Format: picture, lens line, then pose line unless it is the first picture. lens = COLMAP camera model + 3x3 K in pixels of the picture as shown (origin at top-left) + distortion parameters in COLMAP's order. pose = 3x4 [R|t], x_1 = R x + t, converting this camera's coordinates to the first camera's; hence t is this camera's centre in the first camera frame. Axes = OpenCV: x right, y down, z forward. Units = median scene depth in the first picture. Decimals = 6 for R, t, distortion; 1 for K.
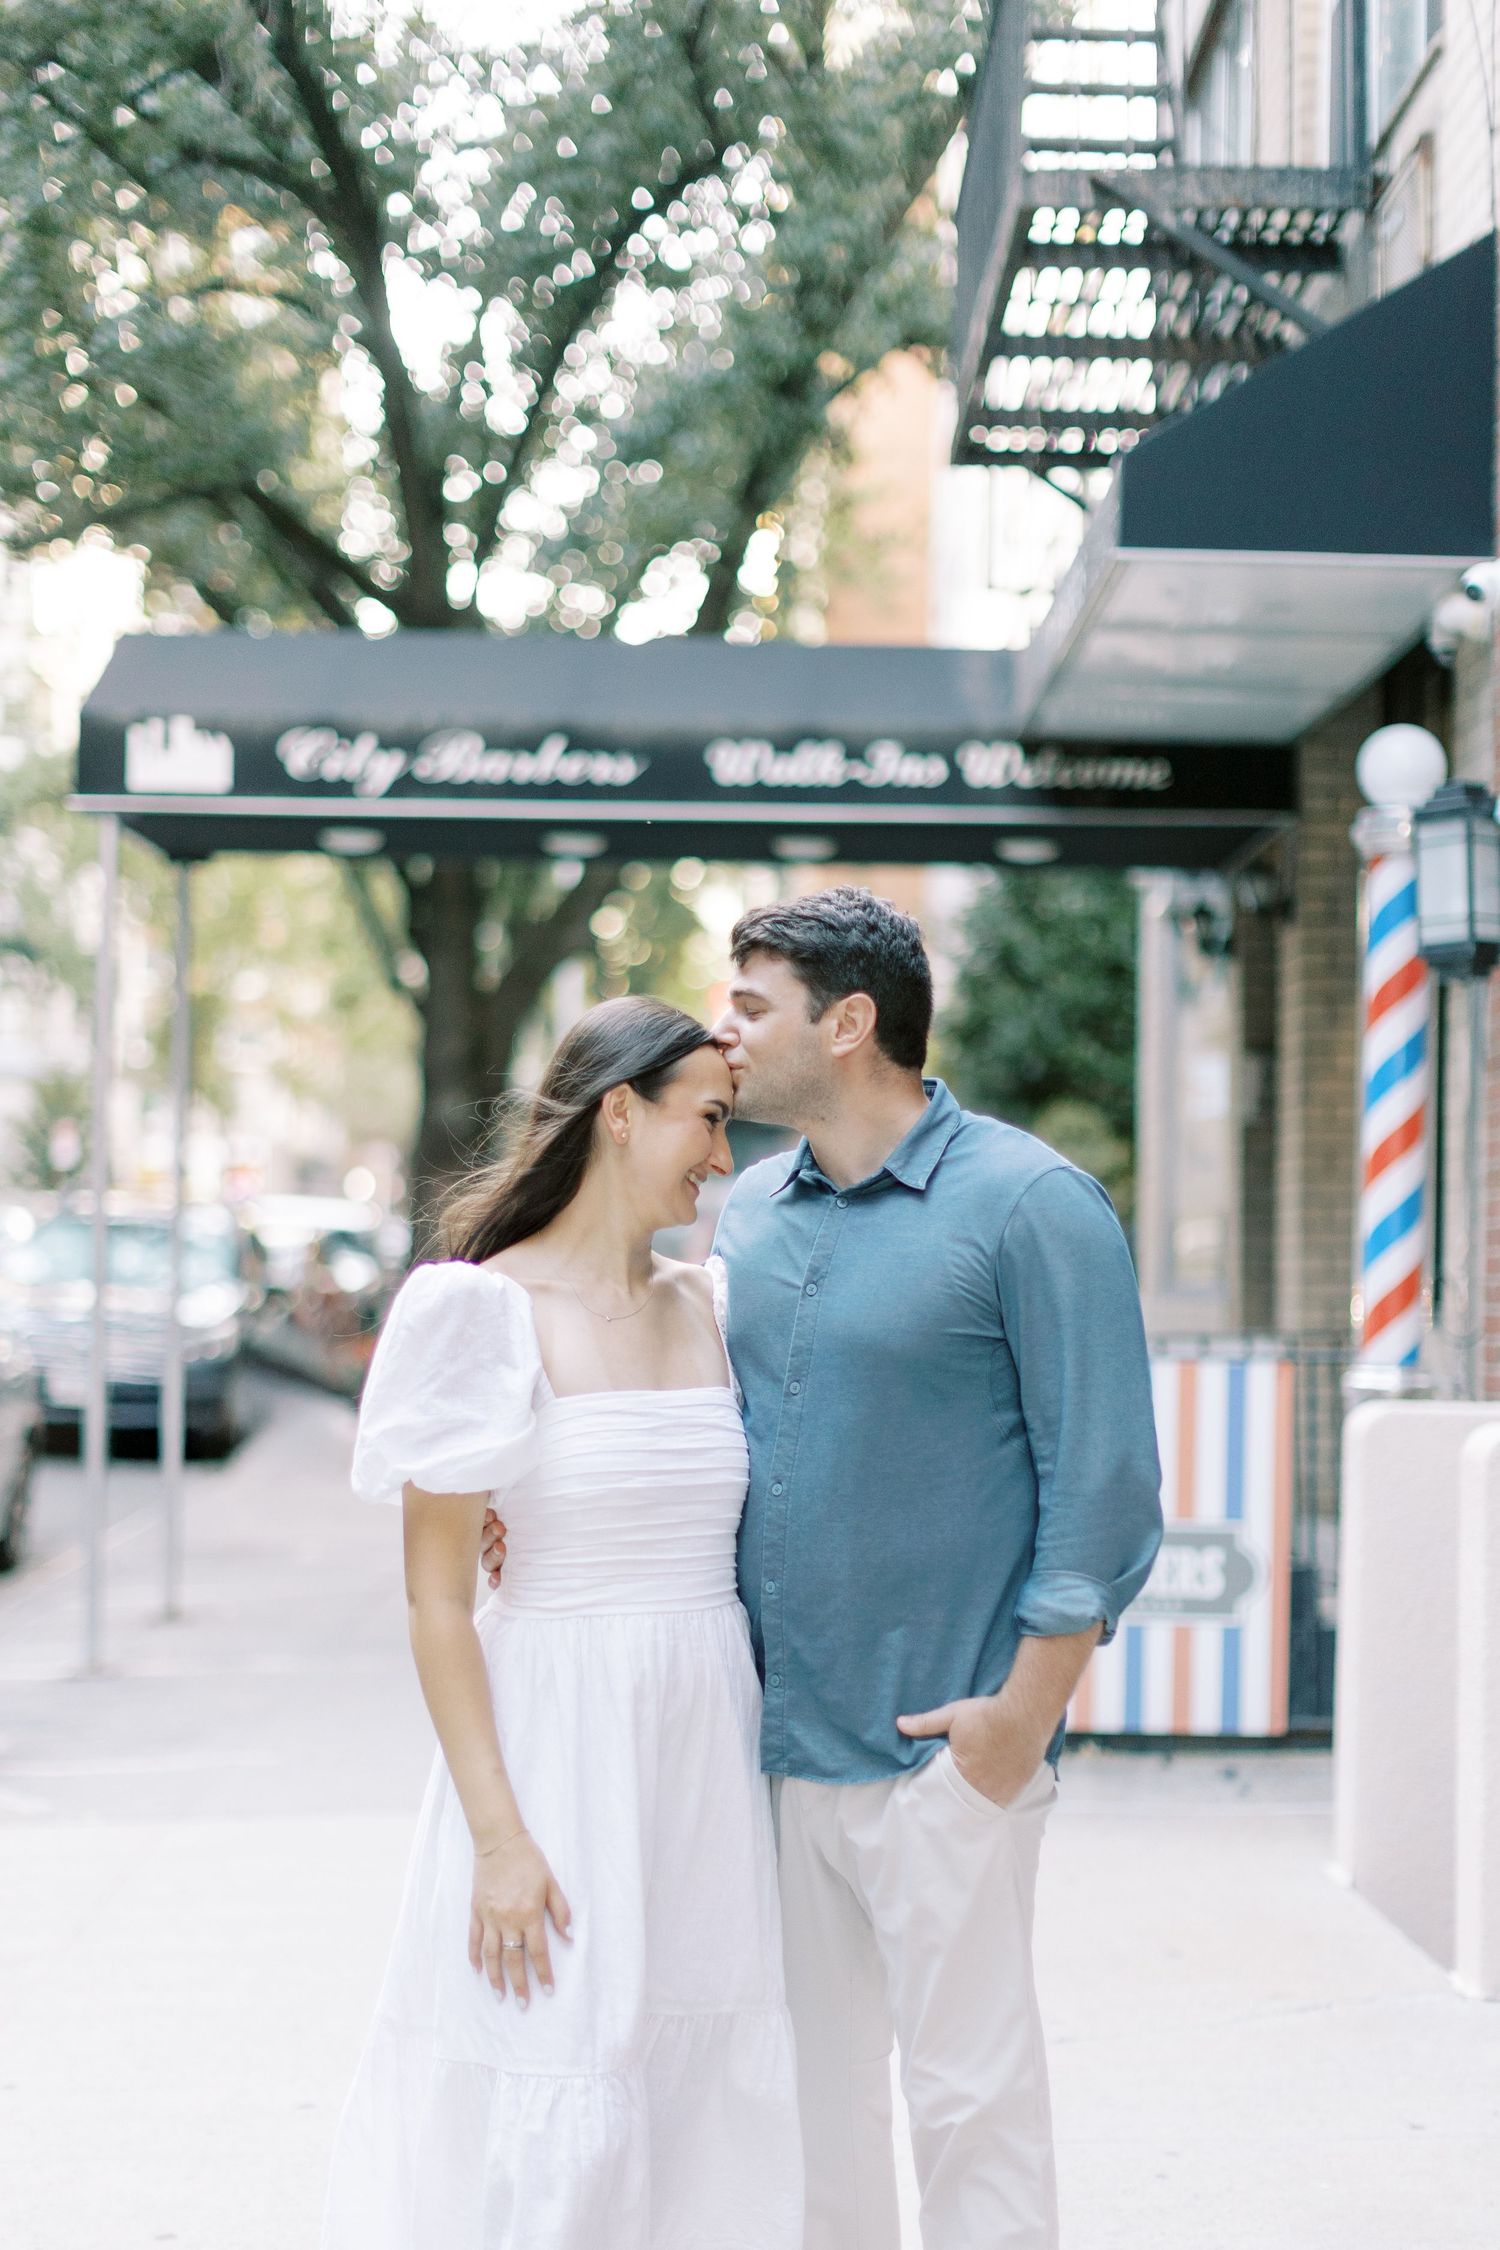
lens RADIAL K [[3411.6, 0, 750.0], [0, 3411.6, 1125.0], [0, 0, 1]] dist [0.053568, 0.237709]
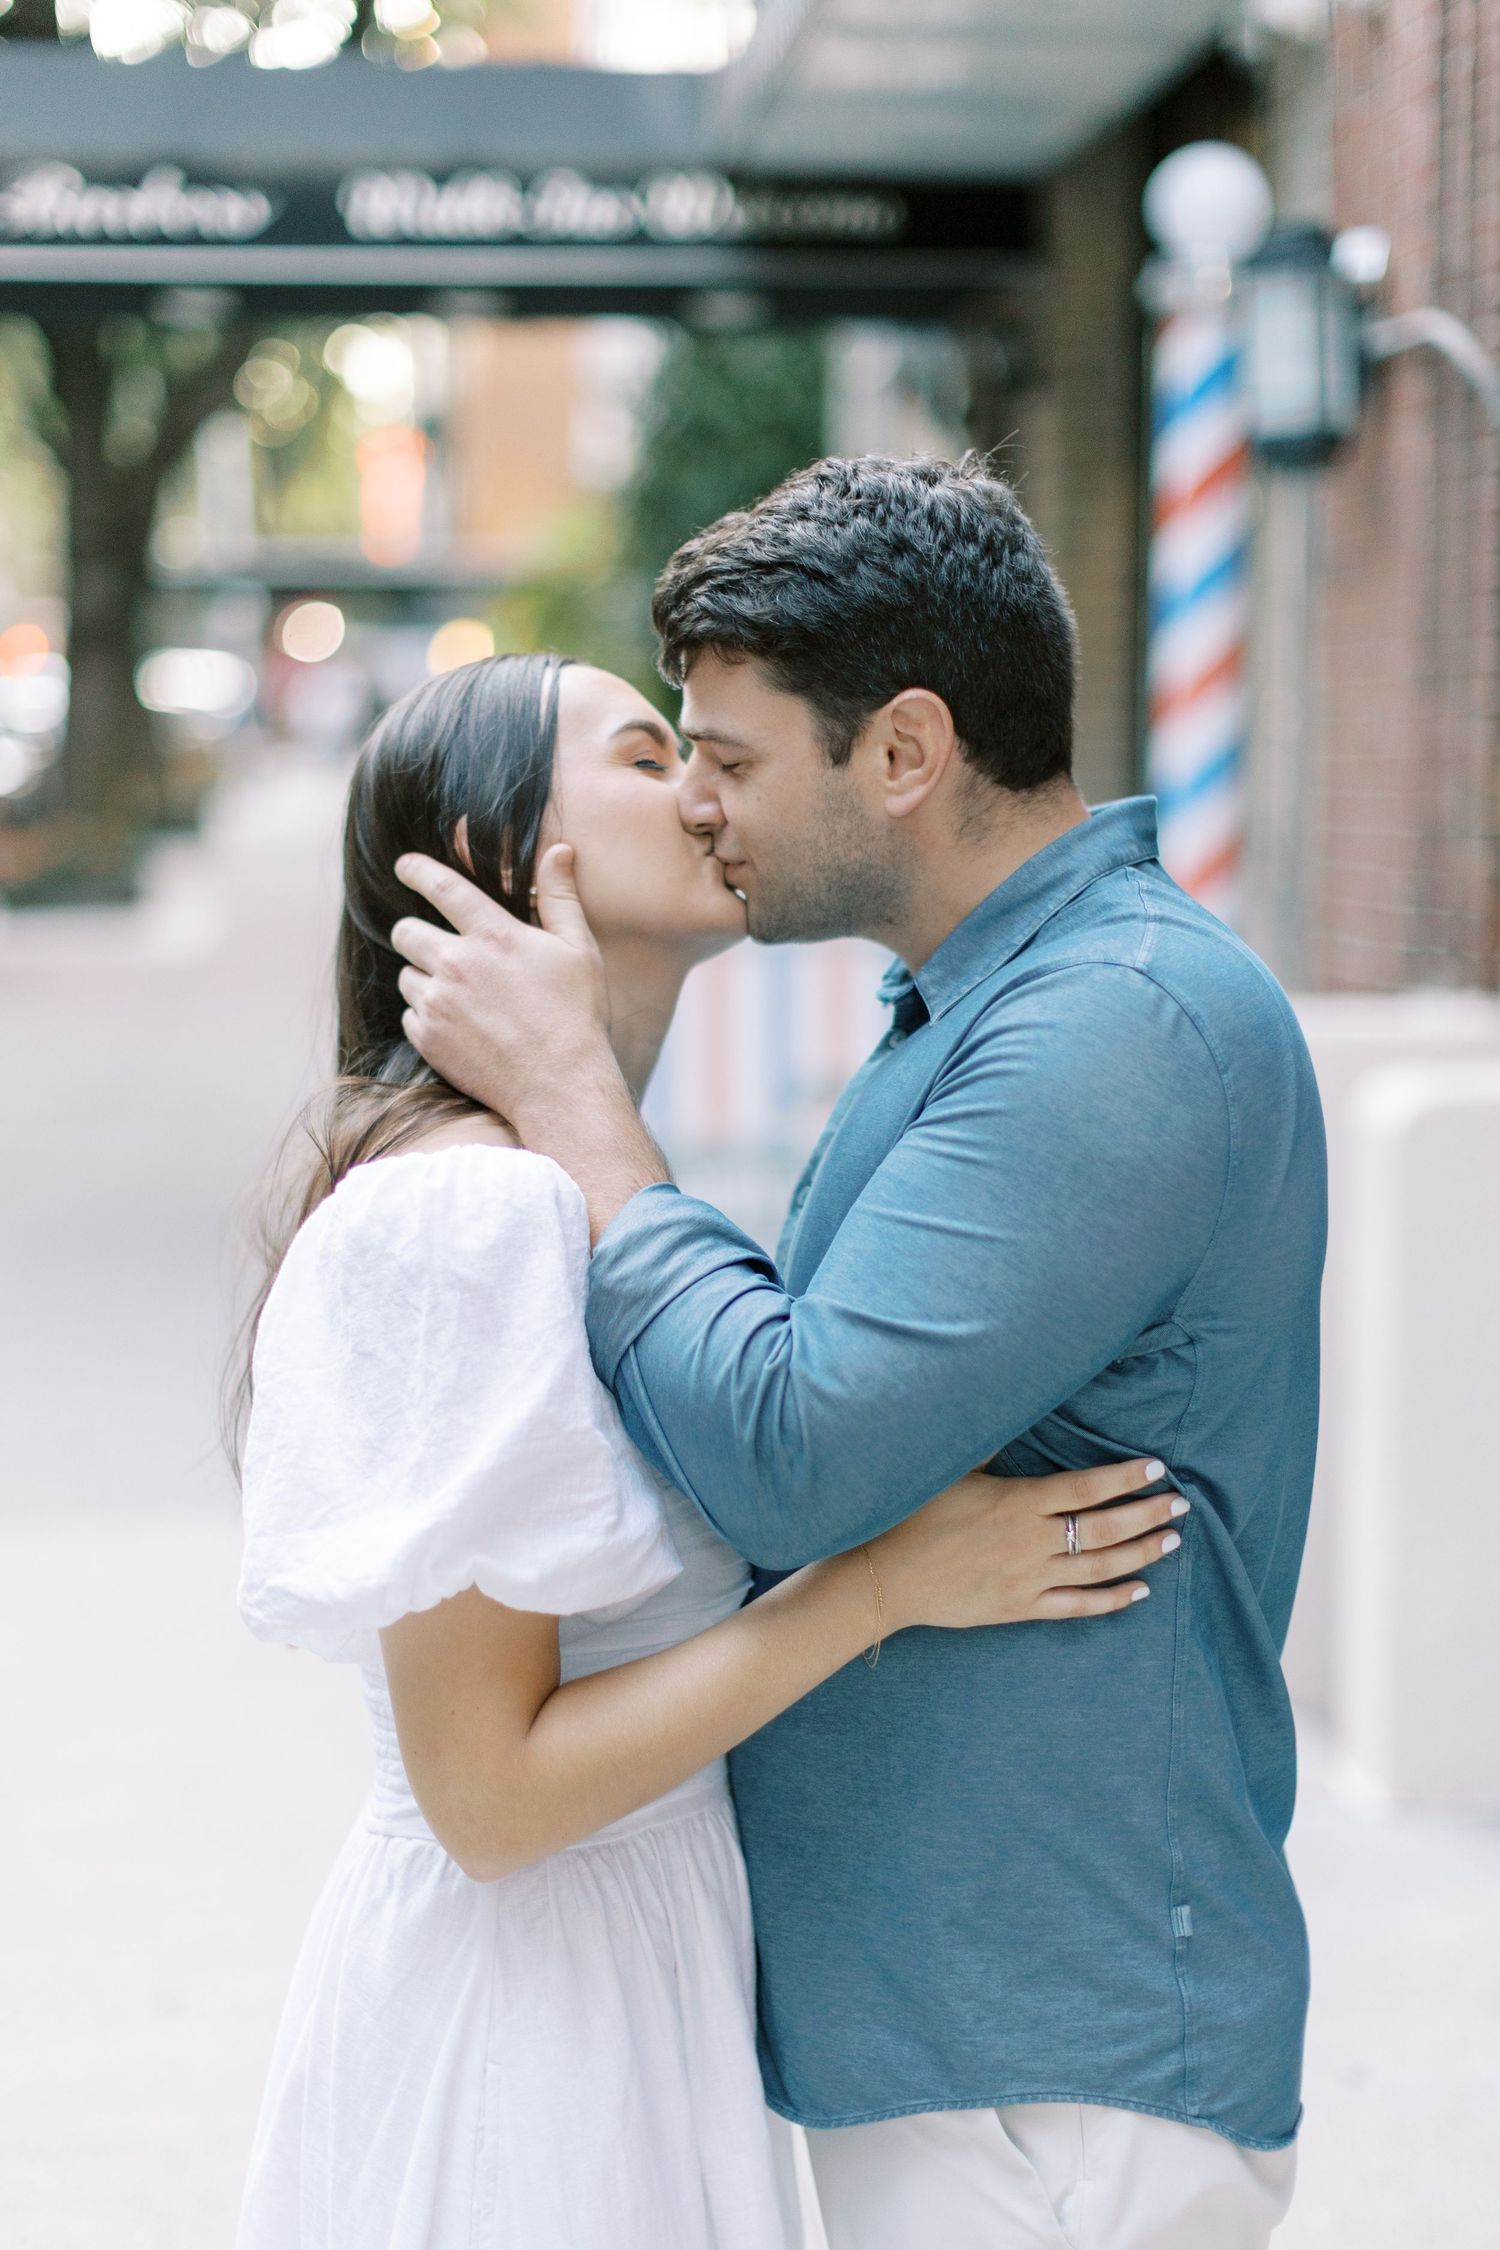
lens RADIAL K [[3411.6, 0, 750.0], [0, 3411.6, 1125.0], [0, 0, 1]] dist [0.053568, 0.237709]
pose [[0.993475, -0.036524, 0.108042, -0.014260], [0.019020, 0.987127, 0.158803, -0.015343], [-0.112451, -0.155712, 0.981381, 0.132518]]
